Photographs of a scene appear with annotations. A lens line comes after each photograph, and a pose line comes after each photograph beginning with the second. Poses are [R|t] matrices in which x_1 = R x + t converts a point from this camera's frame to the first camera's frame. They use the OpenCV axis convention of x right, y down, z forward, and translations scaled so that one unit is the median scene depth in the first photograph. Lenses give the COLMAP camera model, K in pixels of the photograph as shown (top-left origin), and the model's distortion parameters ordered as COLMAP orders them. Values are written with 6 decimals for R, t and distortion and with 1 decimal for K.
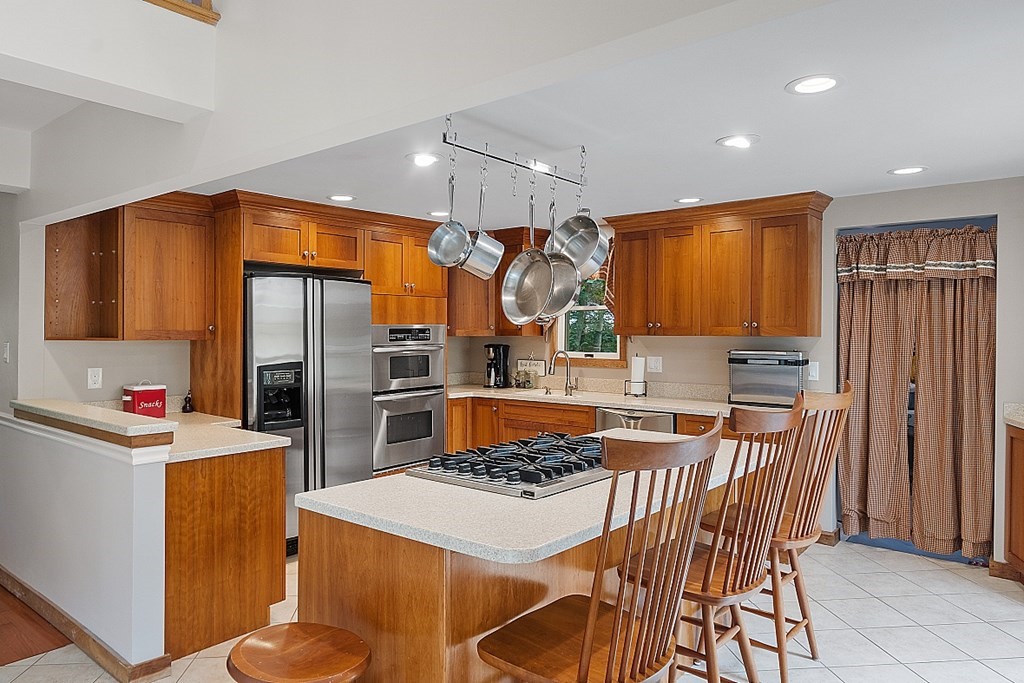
lens RADIAL K [[660.2, 0, 513.3], [0, 660.2, 338.1], [0, 0, 1]] dist [-0.007501, -0.003089]
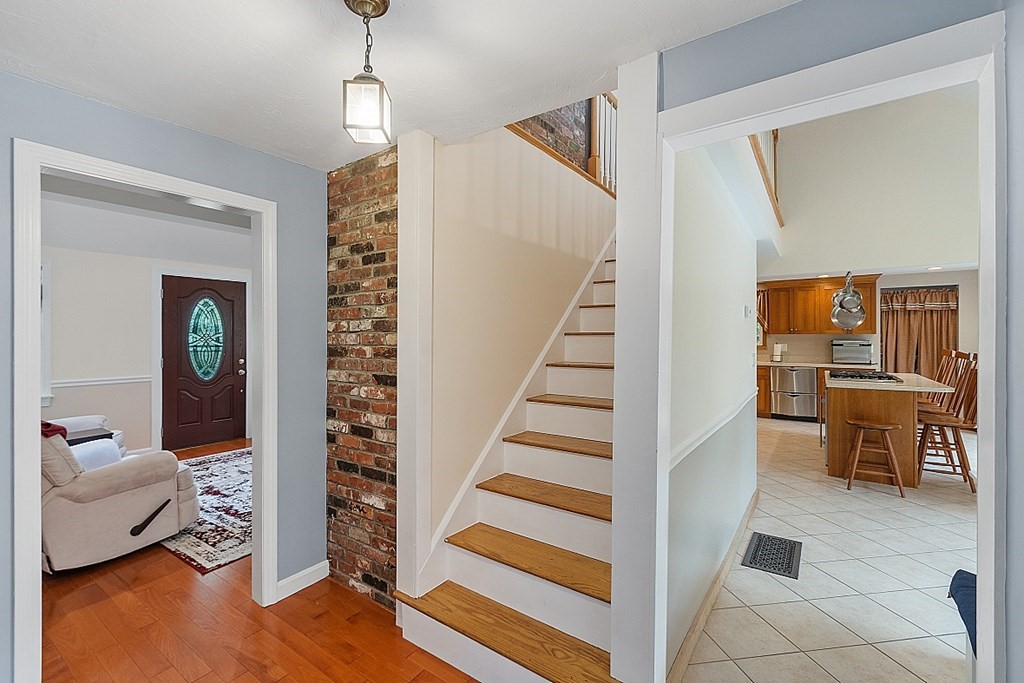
lens RADIAL K [[447.7, 0, 504.4], [0, 447.7, 336.6], [0, 0, 1]] dist [-0.000257, 0.000106]
pose [[0.997068, -0.005606, 0.076309, -0.982983], [0.005880, 0.999977, -0.003369, 0.004066], [-0.076289, 0.003808, 0.997079, -0.494711]]
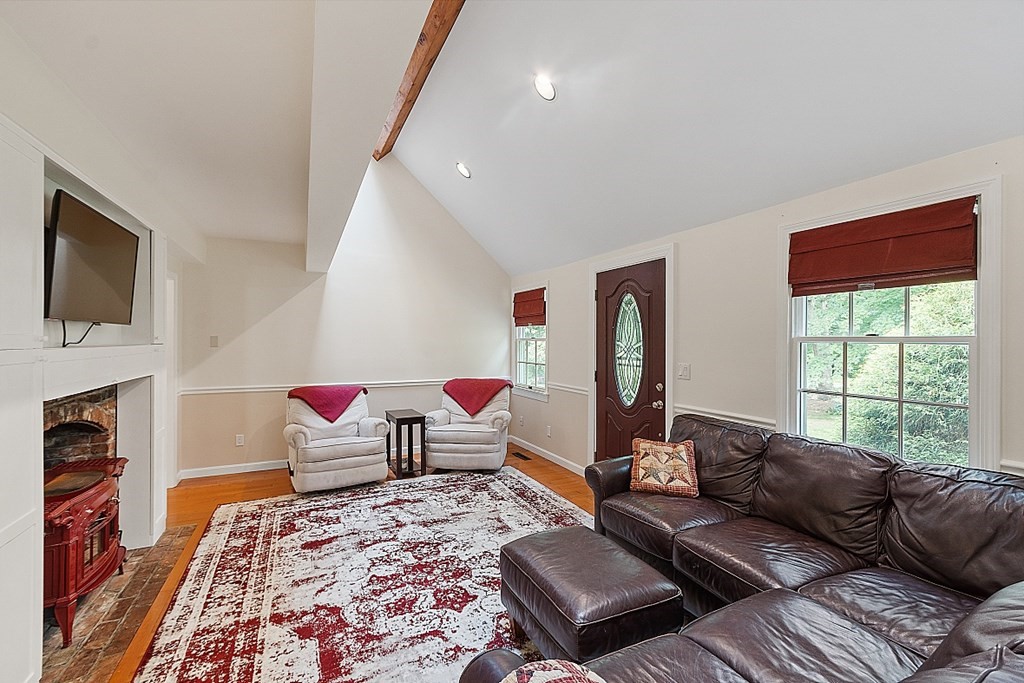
lens RADIAL K [[447.7, 0, 507.8], [0, 447.7, 336.8], [0, 0, 1]] dist [-0.000257, 0.000106]
pose [[-0.441725, -0.008156, -0.897114, -0.800878], [-0.005017, 0.999966, -0.006620, -0.015337], [0.897137, 0.001577, -0.441750, 0.964023]]
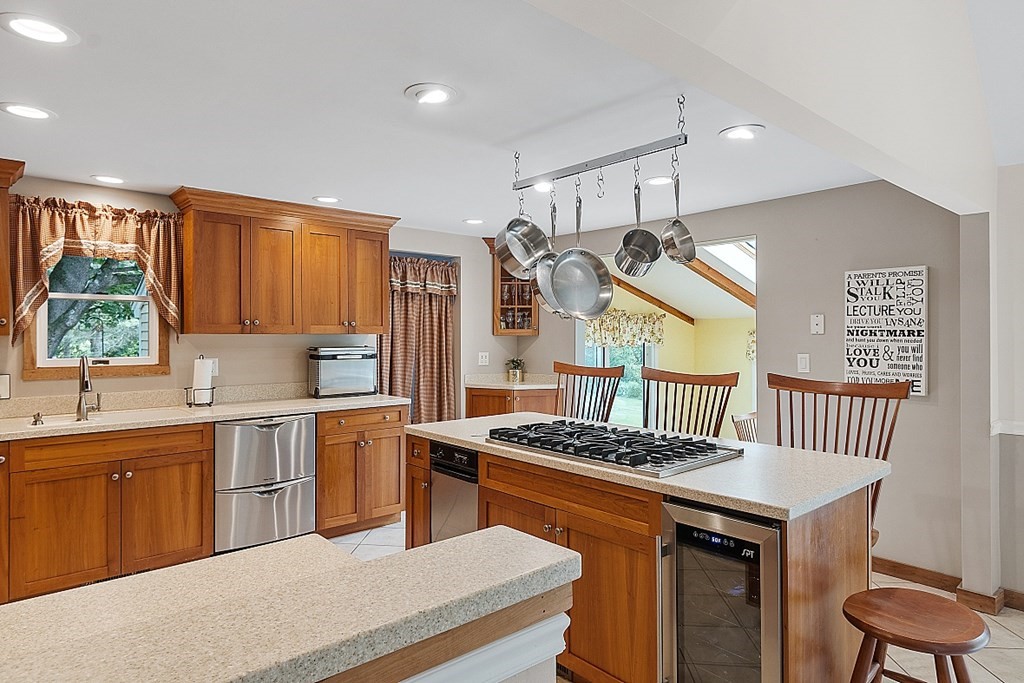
lens RADIAL K [[601.8, 0, 515.0], [0, 601.8, 337.0], [0, 0, 1]] dist [0.006315, 0.001019]
pose [[0.149868, -0.009469, 0.988661, -0.606921], [0.004141, 0.999951, 0.008949, -0.006232], [-0.988697, 0.002753, 0.149900, 0.576836]]
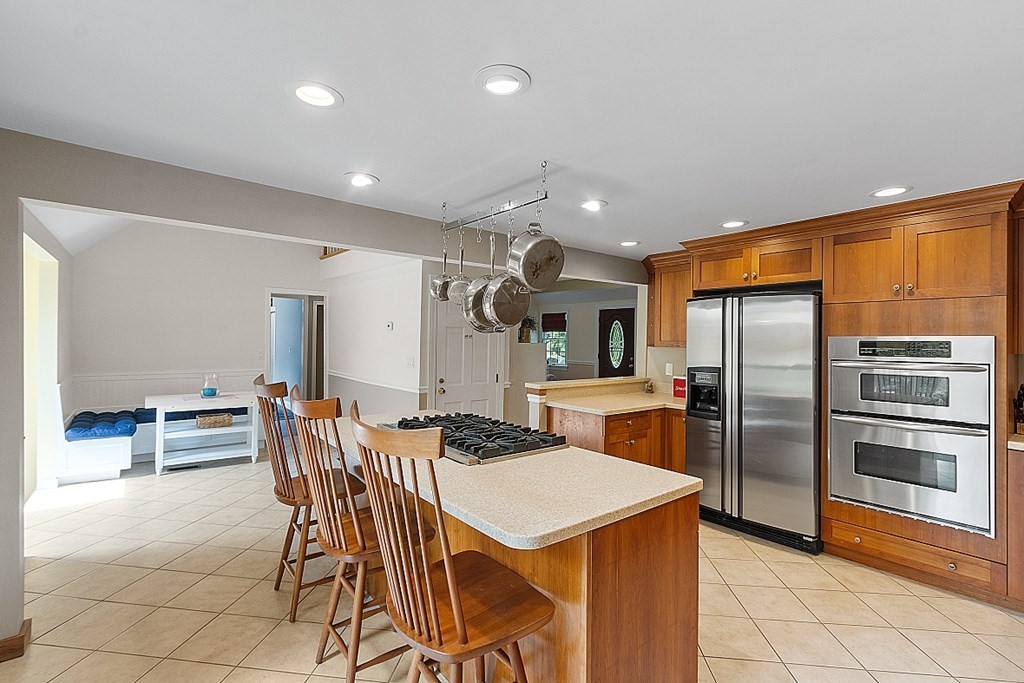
lens RADIAL K [[469.8, 0, 504.8], [0, 469.8, 340.4], [0, 0, 1]] dist [0.014101, -0.000126]
pose [[-0.204738, -0.003545, -0.978810, 0.557027], [-0.023539, 0.999722, 0.001303, -0.005434], [0.978534, 0.023307, -0.204764, 0.726514]]
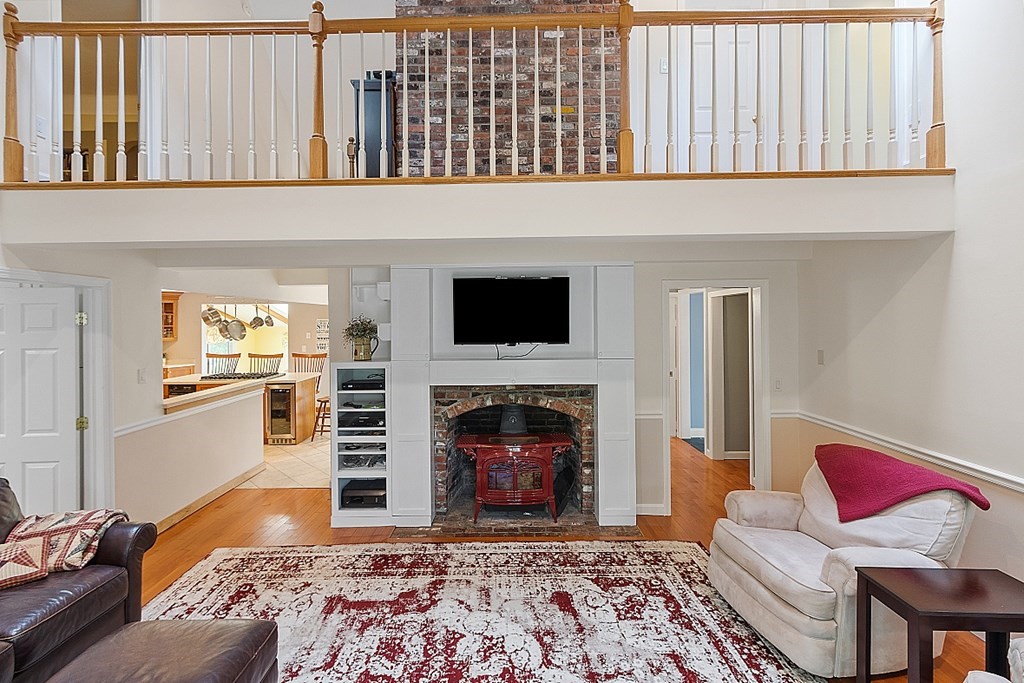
lens RADIAL K [[447.7, 0, 492.5], [0, 447.7, 323.5], [0, 0, 1]] dist [-0.000257, 0.000106]
pose [[-0.613168, -0.002420, 0.789949, -1.704813], [0.007585, 0.999931, 0.008951, -0.080019], [-0.789916, 0.011480, -0.613108, 0.838300]]
